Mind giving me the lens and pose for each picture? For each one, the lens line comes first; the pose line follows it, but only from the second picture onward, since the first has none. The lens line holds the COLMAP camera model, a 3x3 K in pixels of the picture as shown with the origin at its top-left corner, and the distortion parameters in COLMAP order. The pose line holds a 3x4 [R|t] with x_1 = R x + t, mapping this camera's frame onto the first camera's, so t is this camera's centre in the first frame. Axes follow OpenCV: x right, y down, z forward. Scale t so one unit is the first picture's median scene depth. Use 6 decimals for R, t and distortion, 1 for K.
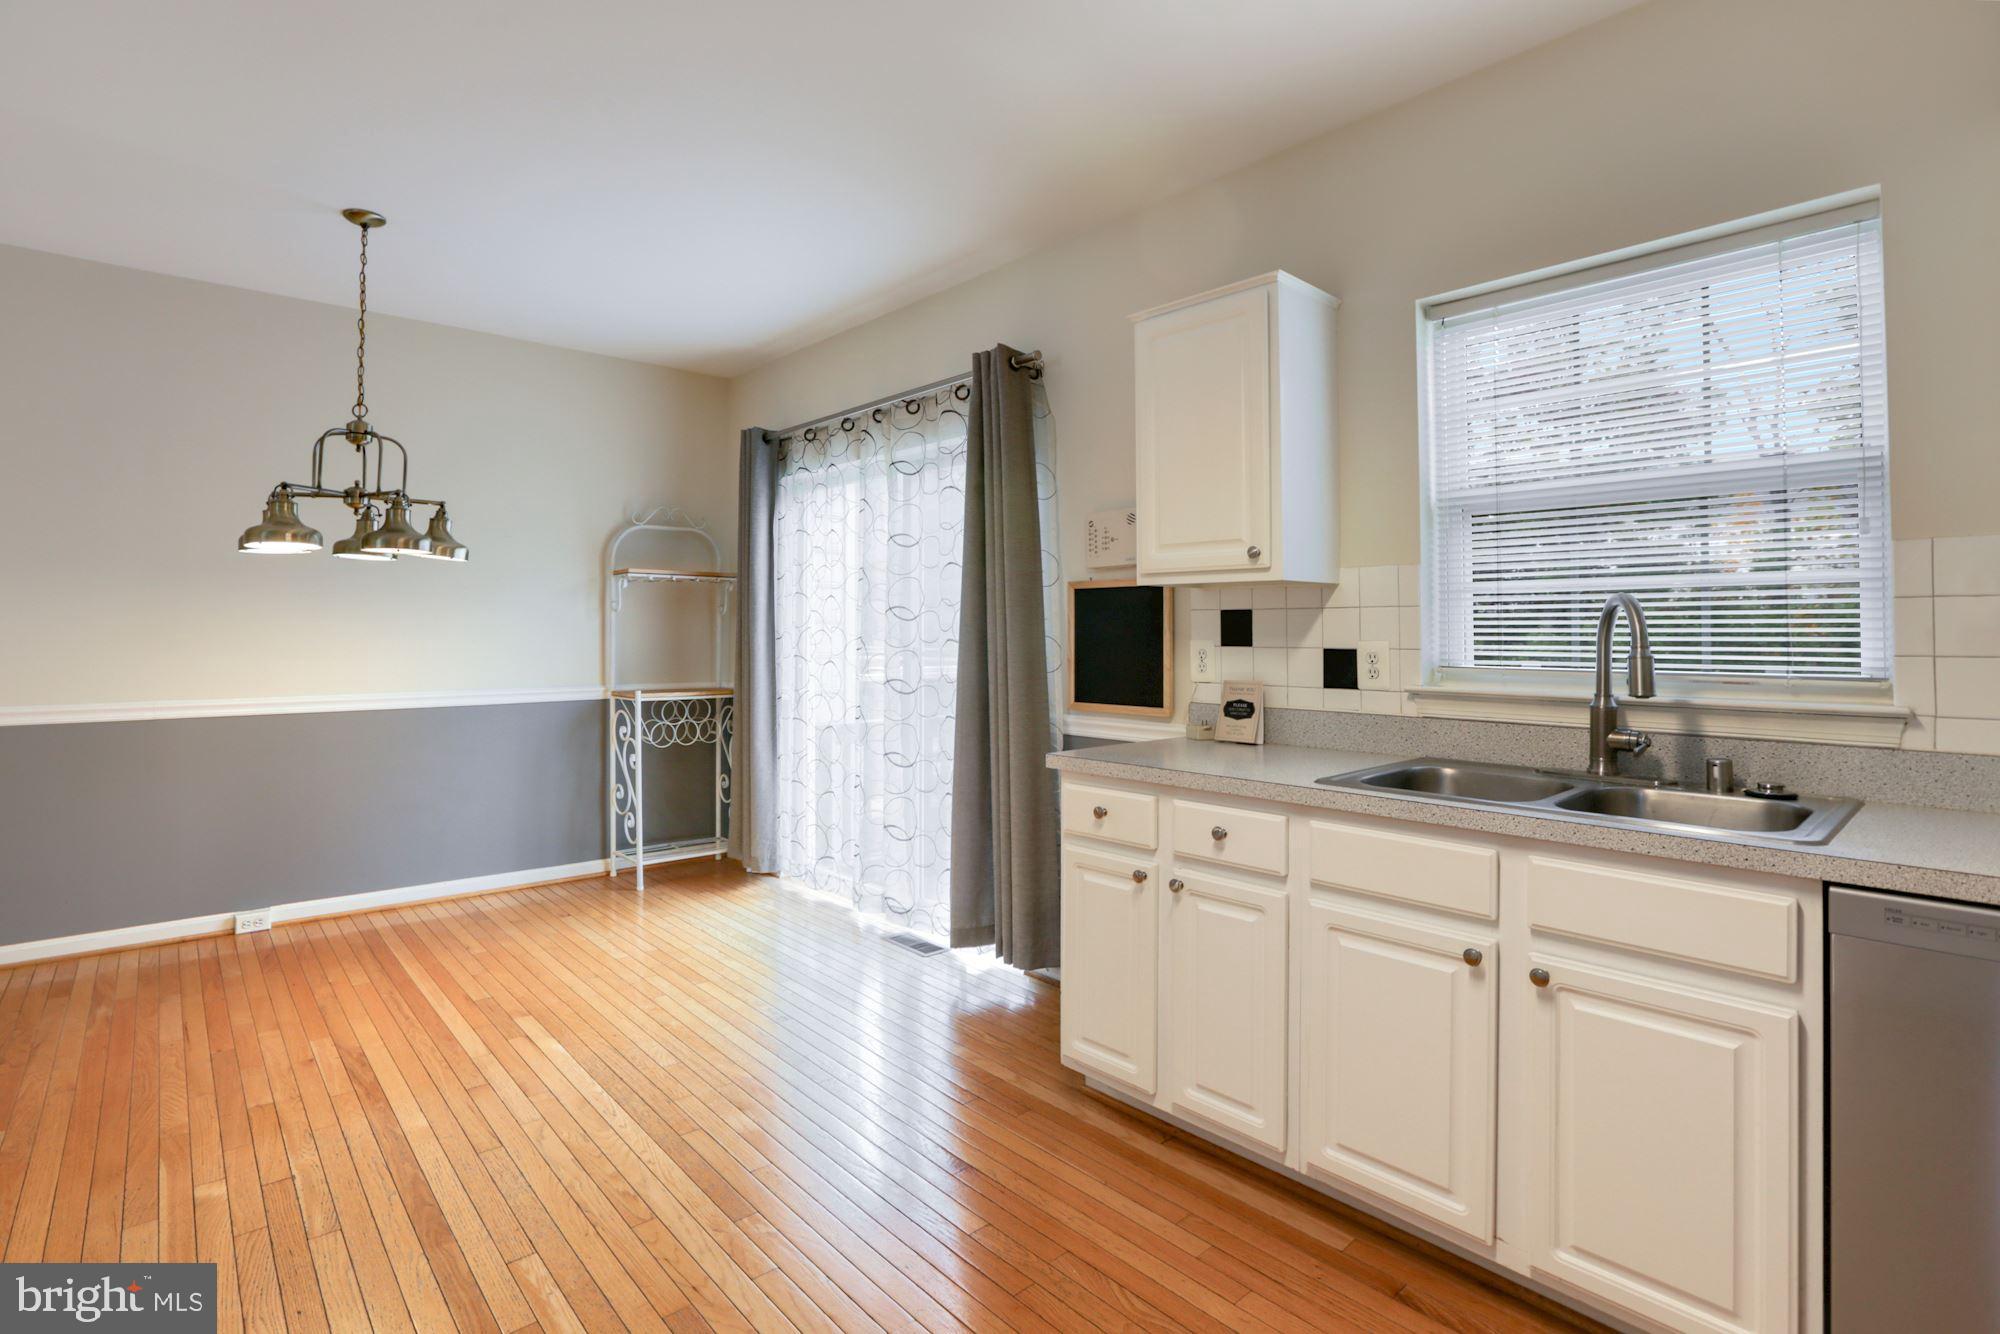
lens RADIAL K [[958.4, 0, 913.5], [0, 958.4, 607.7], [0, 0, 1]] dist [0.001305, 0.000720]
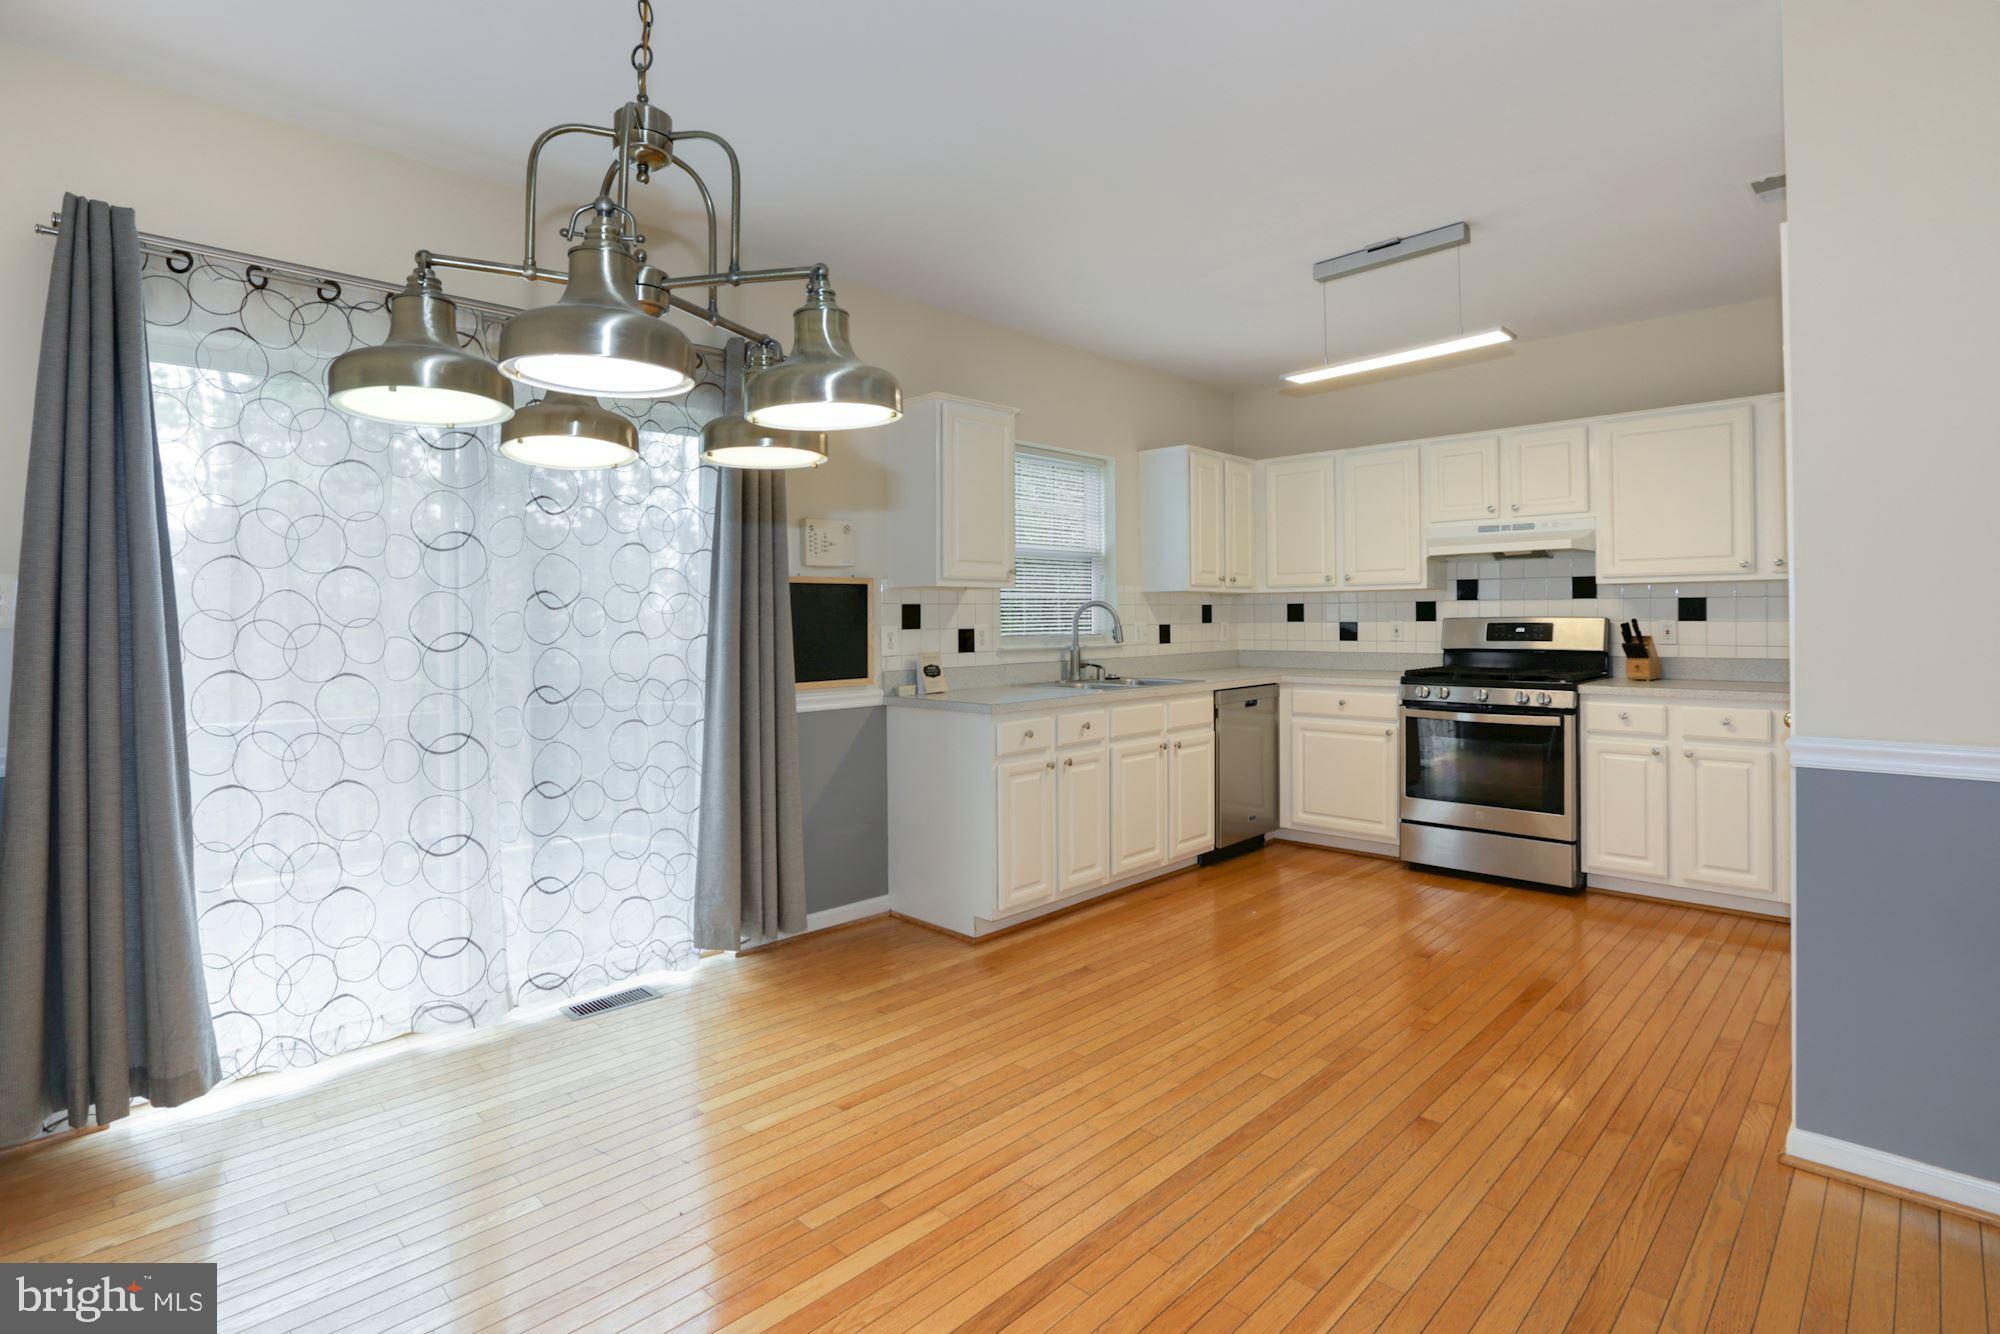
lens RADIAL K [[985.0, 0, 1010.8], [0, 985.0, 578.3], [0, 0, 1]] dist [-0.018470, 0.000924]
pose [[-0.101393, 0.044008, 0.993873, -0.999883], [-0.013575, 0.998867, -0.045614, 0.024514], [-0.994754, -0.018117, -0.100680, 0.851650]]
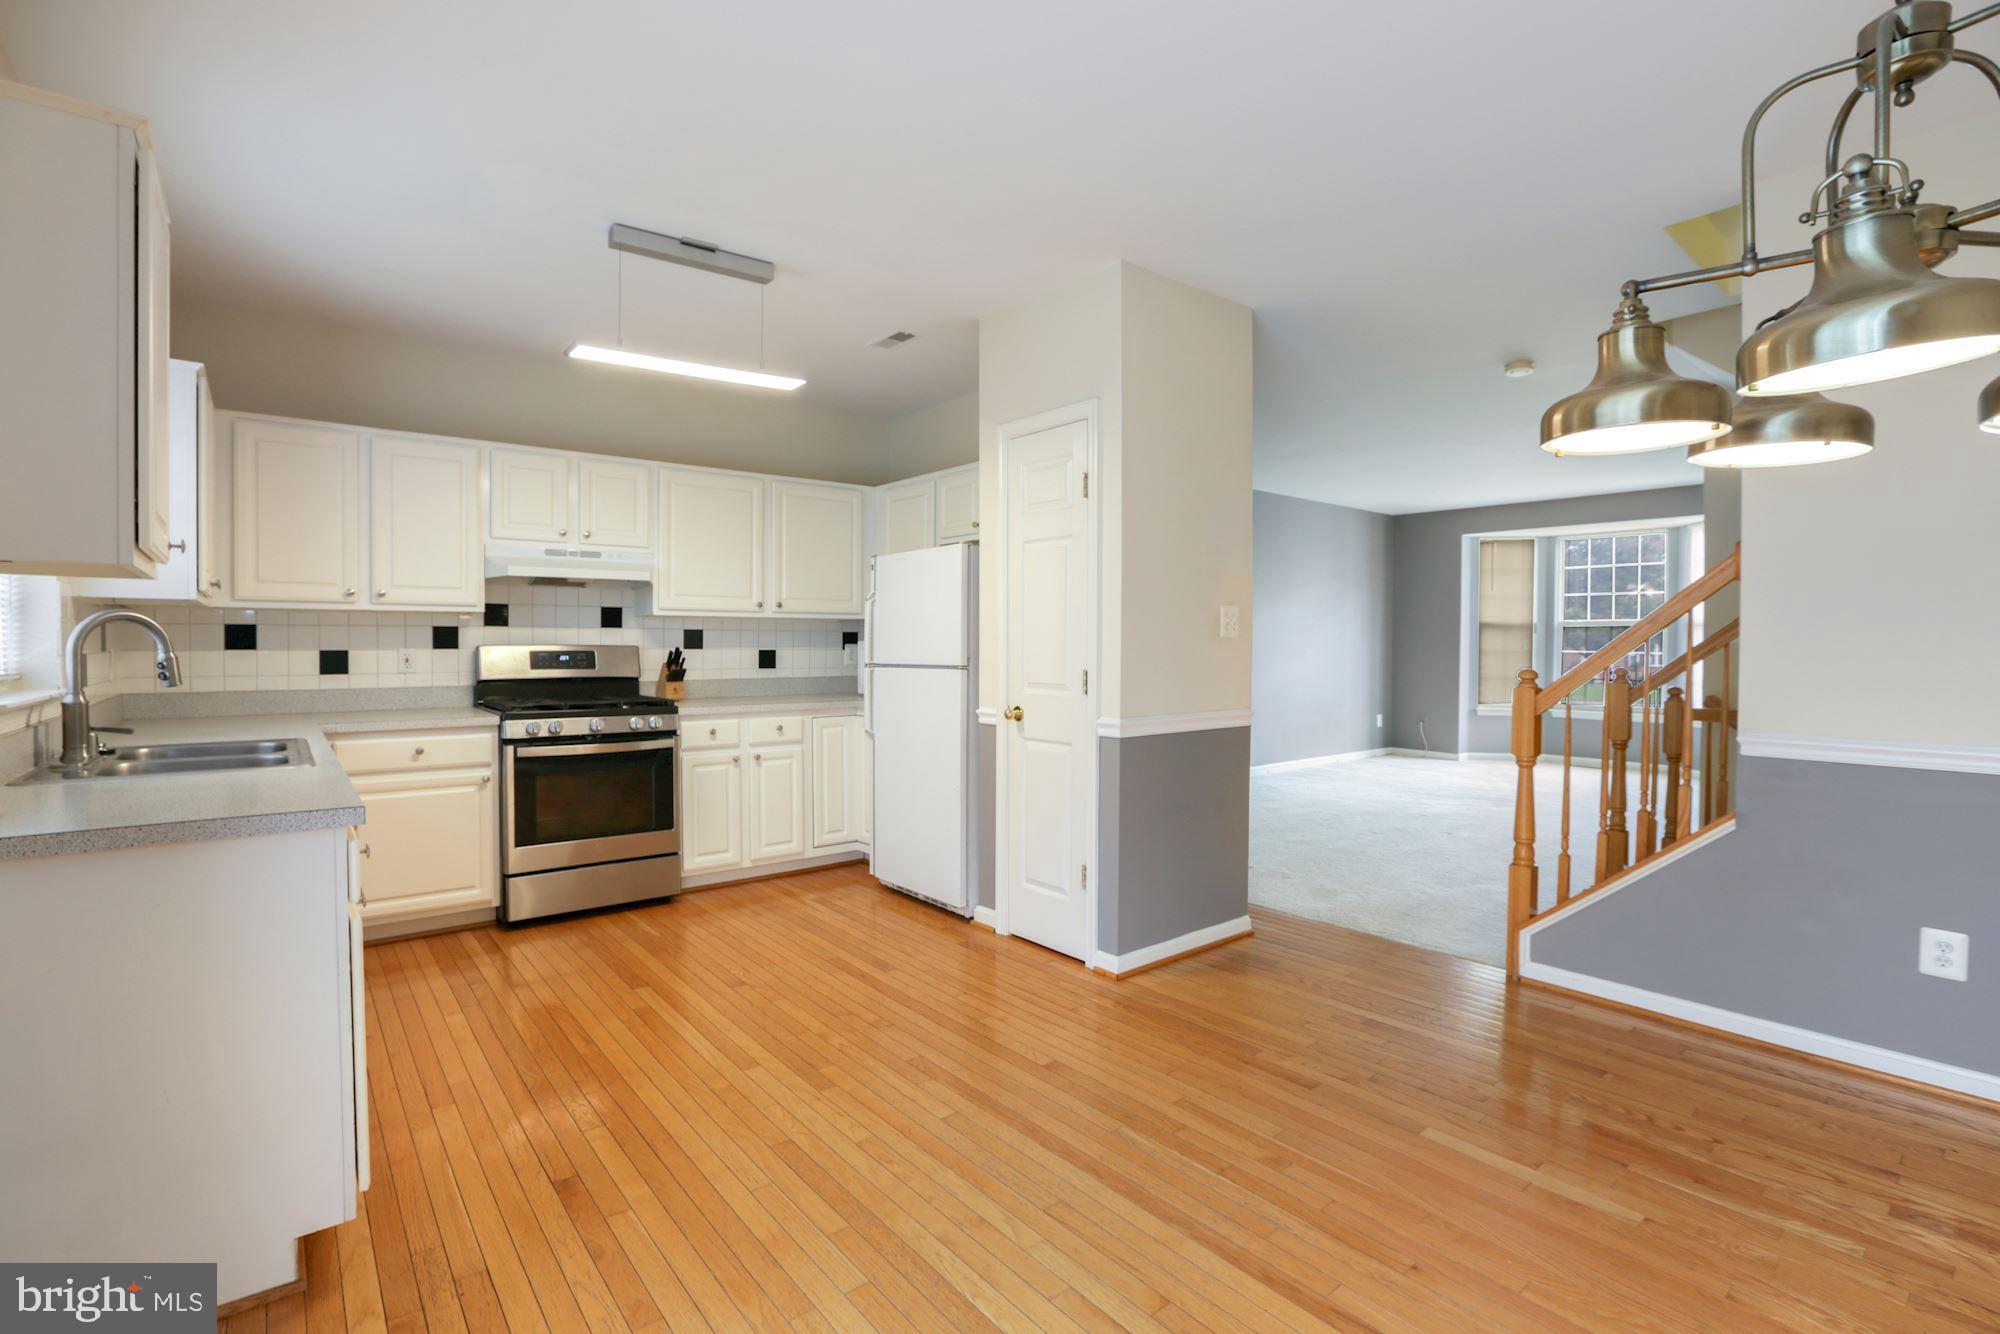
lens RADIAL K [[926.8, 0, 971.8], [0, 926.8, 666.0], [0, 0, 1]] dist [-0.061229, 0.035155]
pose [[-0.999646, -0.000408, 0.026586, -0.267568], [-0.000367, 0.999999, 0.001542, 0.033491], [-0.026587, 0.001532, -0.999645, 1.267313]]
